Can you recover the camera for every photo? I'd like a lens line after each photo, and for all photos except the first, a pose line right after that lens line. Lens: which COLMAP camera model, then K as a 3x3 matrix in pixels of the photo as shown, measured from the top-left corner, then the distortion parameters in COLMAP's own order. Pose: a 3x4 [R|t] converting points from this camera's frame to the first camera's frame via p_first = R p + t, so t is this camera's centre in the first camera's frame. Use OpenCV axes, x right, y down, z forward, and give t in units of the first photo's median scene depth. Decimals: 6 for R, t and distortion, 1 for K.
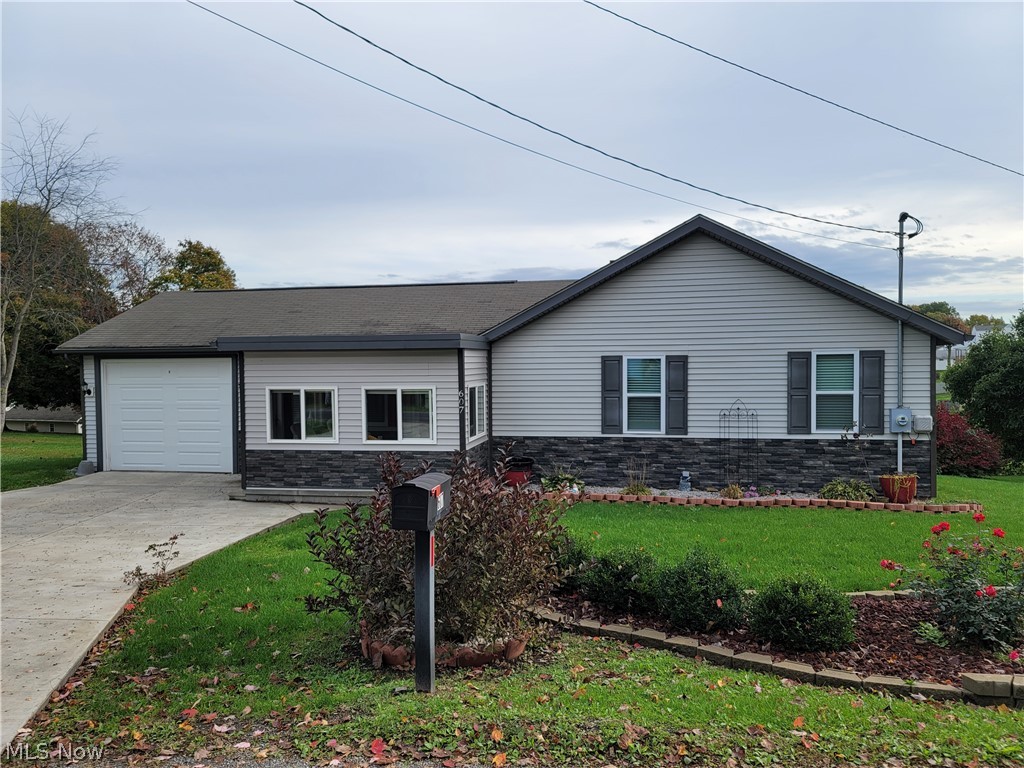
lens RADIAL K [[747.0, 0, 510.8], [0, 747.0, 389.1], [0, 0, 1]] dist [0.042038, -0.007572]
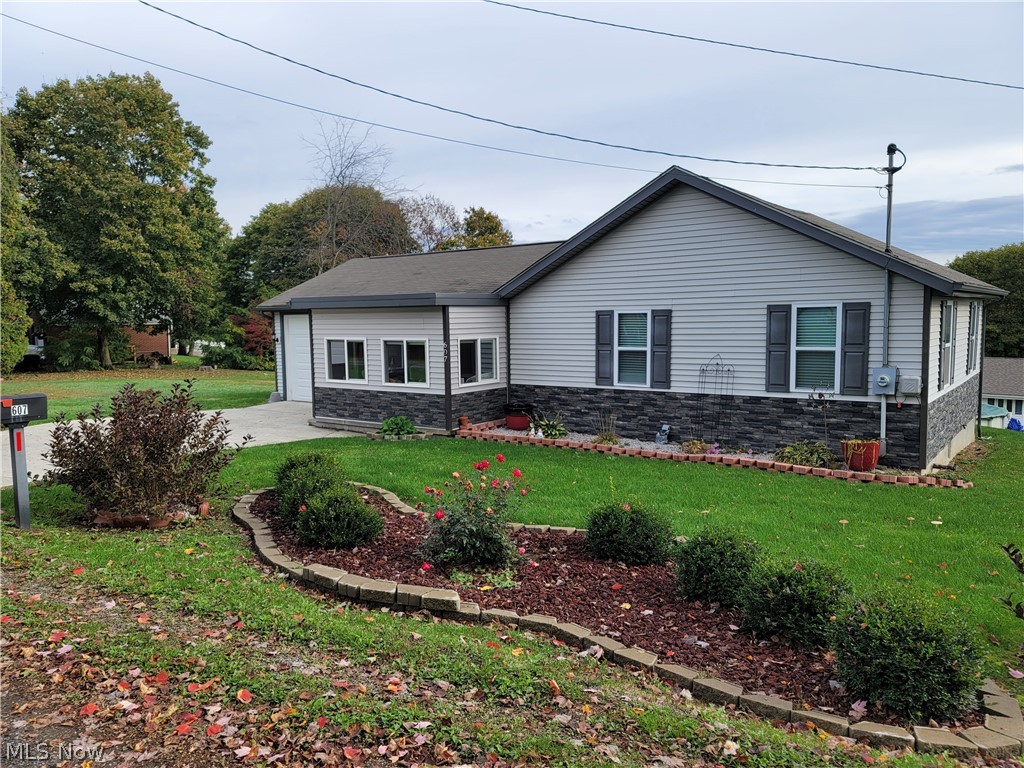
lens RADIAL K [[747.0, 0, 513.8], [0, 747.0, 387.1], [0, 0, 1]] dist [0.042038, -0.007572]
pose [[0.901881, 0.037237, -0.430378, 0.488797], [-0.010719, 0.997900, 0.063878, -0.003466], [0.431852, -0.052997, 0.900386, 0.005805]]
